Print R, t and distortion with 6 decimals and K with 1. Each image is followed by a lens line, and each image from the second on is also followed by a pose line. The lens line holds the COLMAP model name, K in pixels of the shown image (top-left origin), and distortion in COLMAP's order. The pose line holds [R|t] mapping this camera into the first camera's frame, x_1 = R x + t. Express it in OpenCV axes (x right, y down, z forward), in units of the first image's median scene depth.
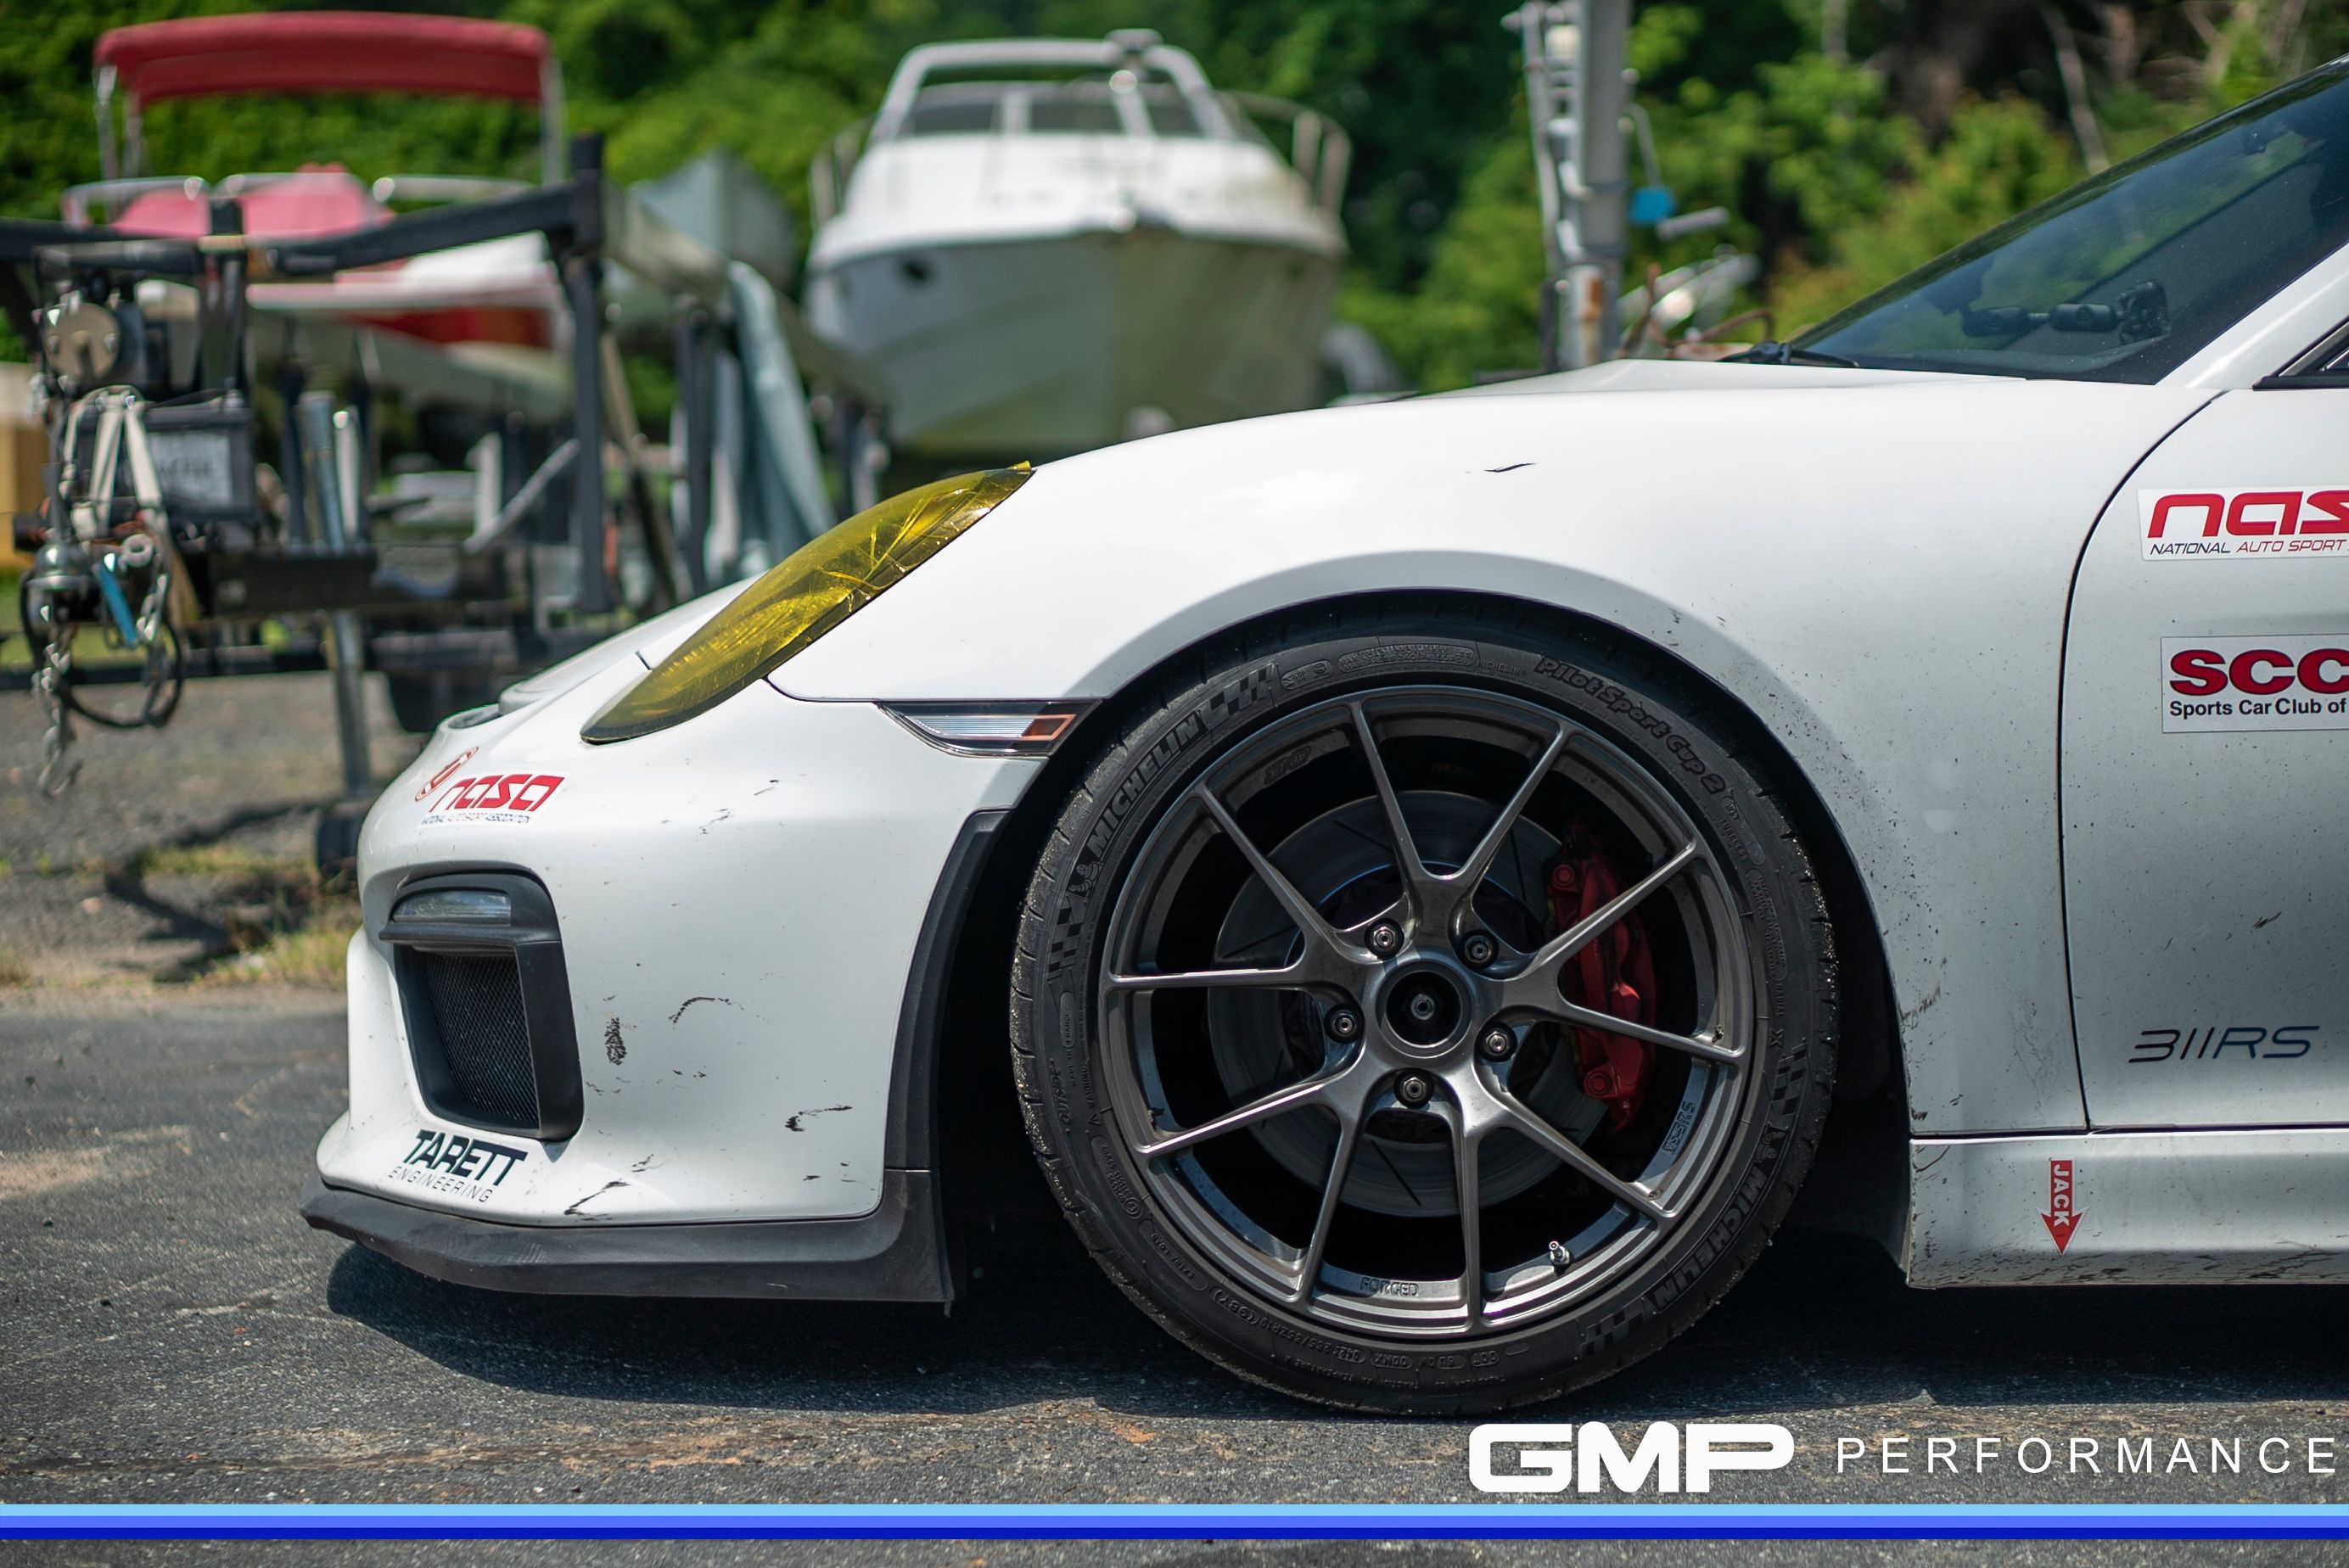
lens RADIAL K [[5039.9, 0, 1174.5], [0, 5039.9, 784.0], [0, 0, 1]] dist [0.076273, -0.377756]
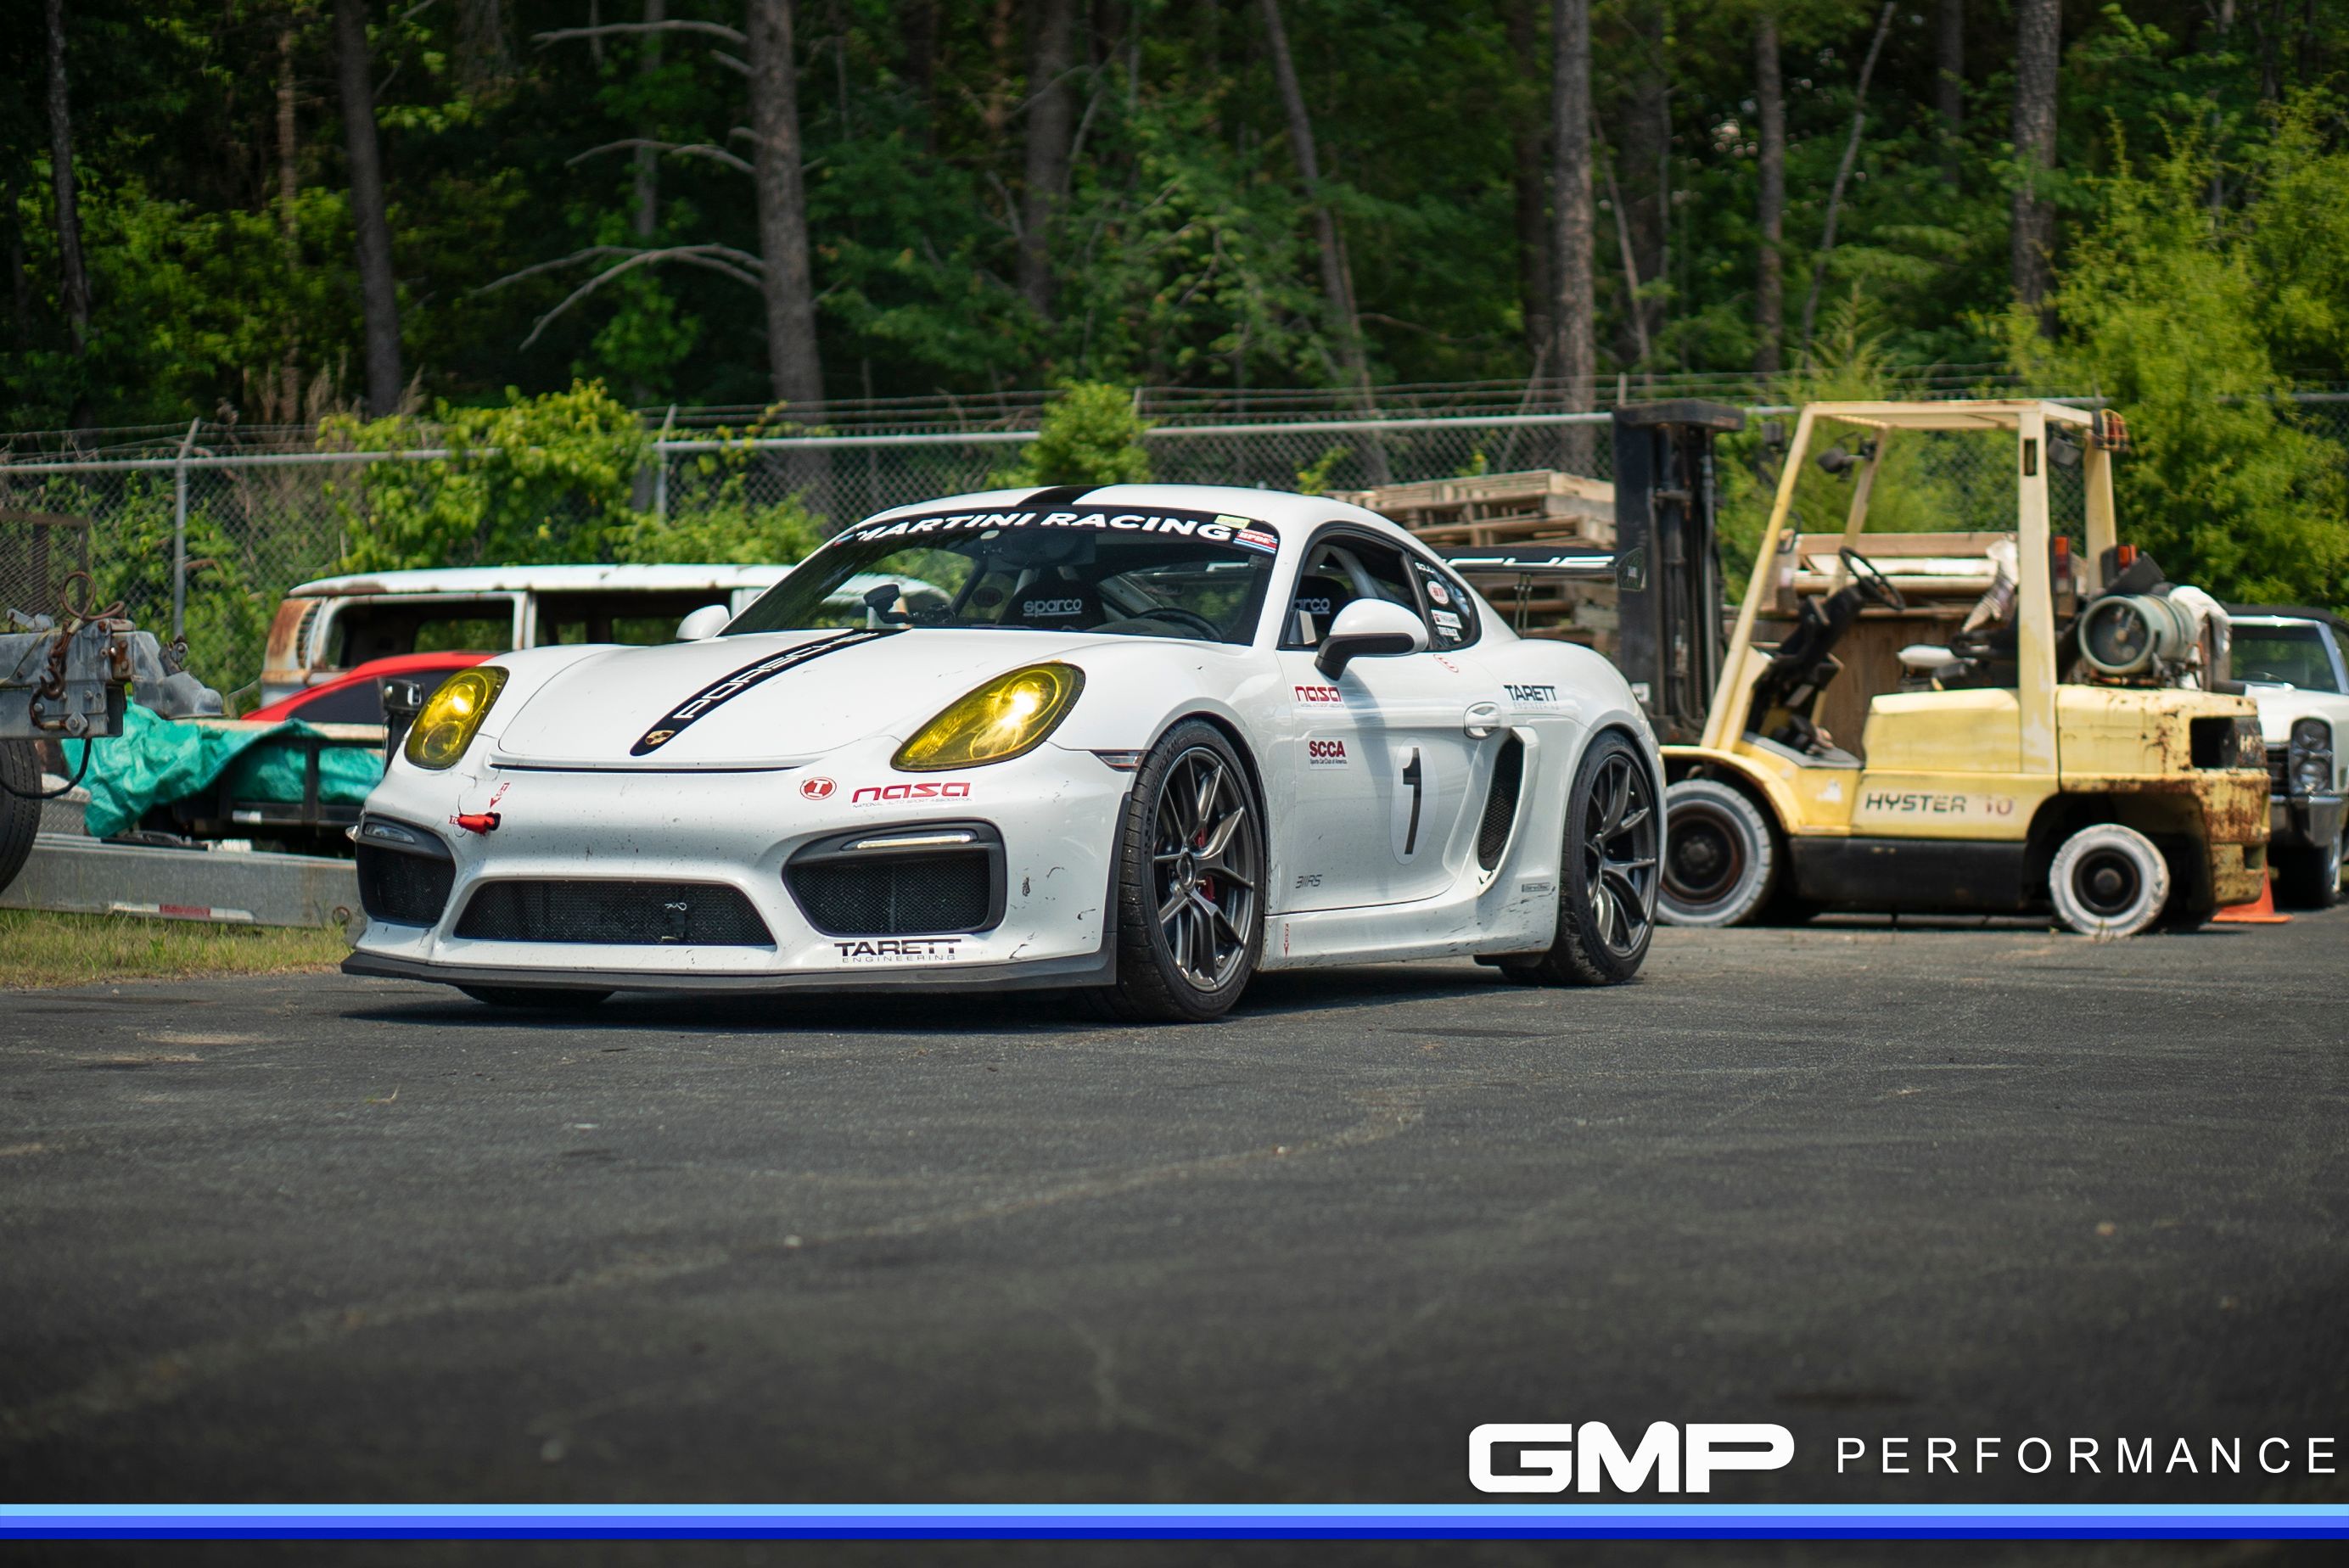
lens RADIAL K [[5039.9, 0, 1174.5], [0, 5039.9, 784.0], [0, 0, 1]] dist [0.076273, -0.377756]
pose [[0.399091, 0.016054, 0.916771, -2.392308], [0.053298, 0.997750, -0.040675, 0.107212], [-0.915361, 0.065095, 0.397337, -0.050576]]
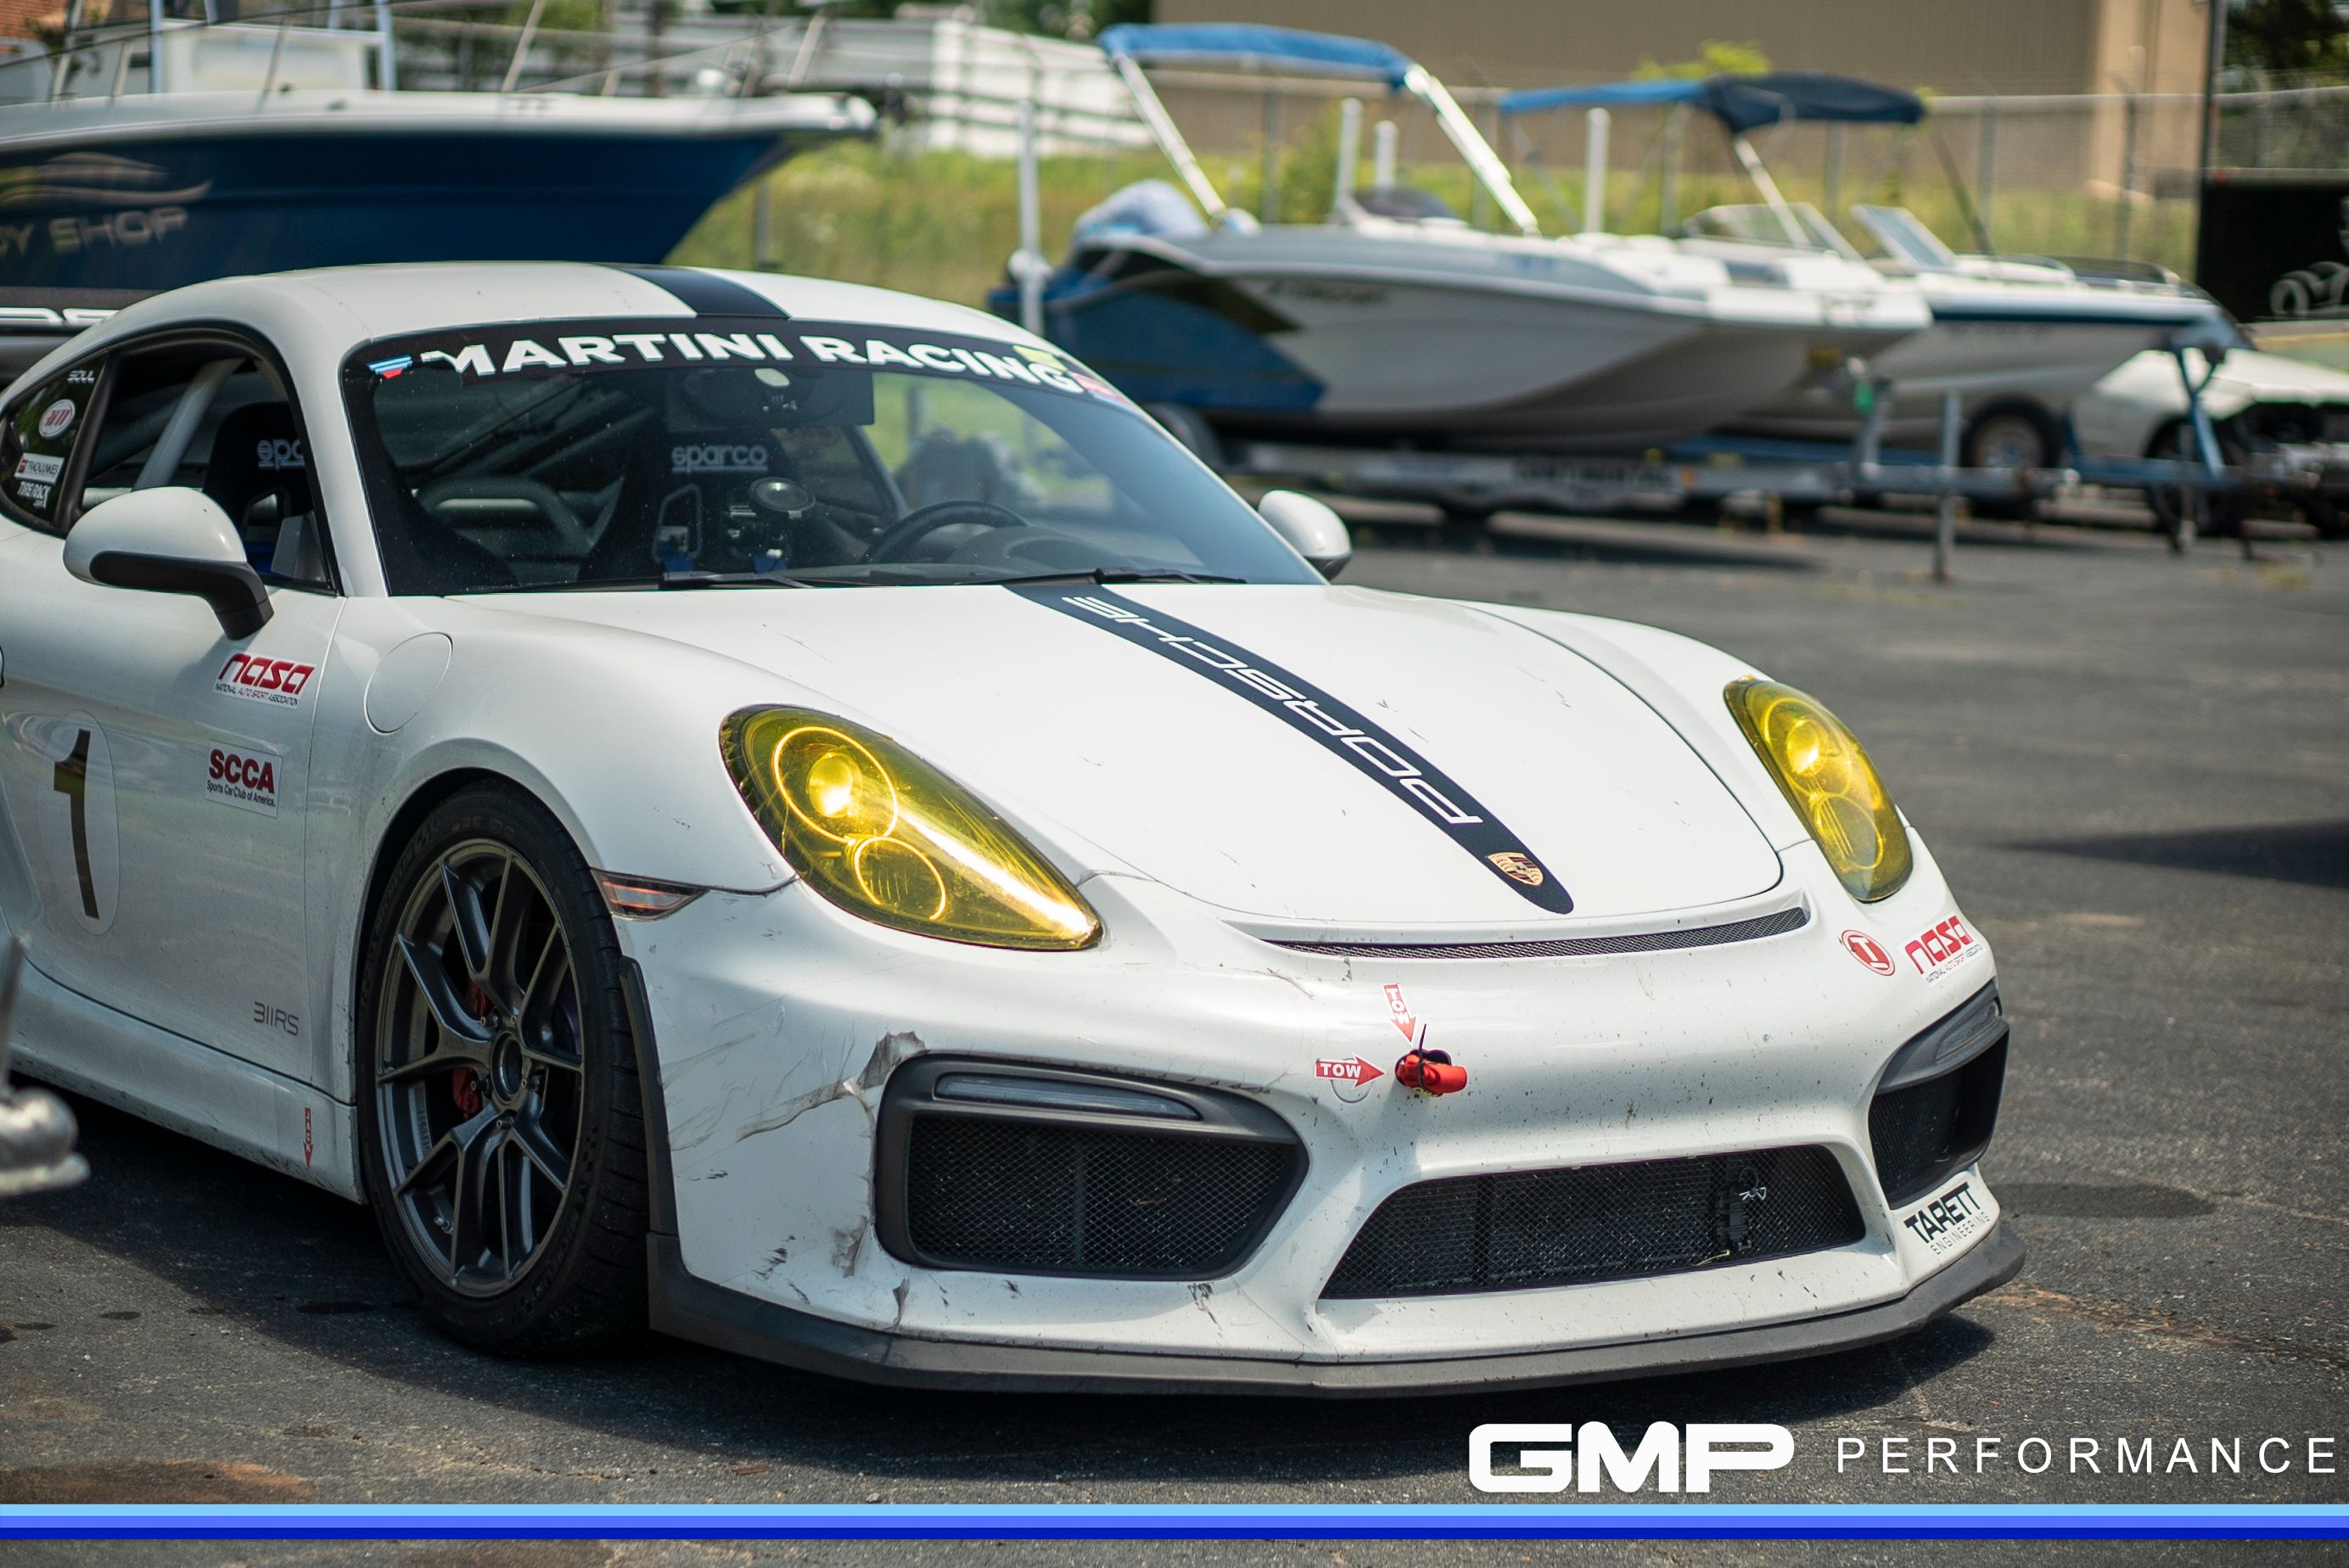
lens RADIAL K [[5039.9, 0, 1174.5], [0, 5039.9, 784.0], [0, 0, 1]] dist [0.076273, -0.377756]
pose [[-0.590996, -0.080609, 0.802637, -1.182399], [0.036205, 0.991341, 0.126219, -0.236107], [-0.805862, 0.103655, -0.582960, 2.092566]]
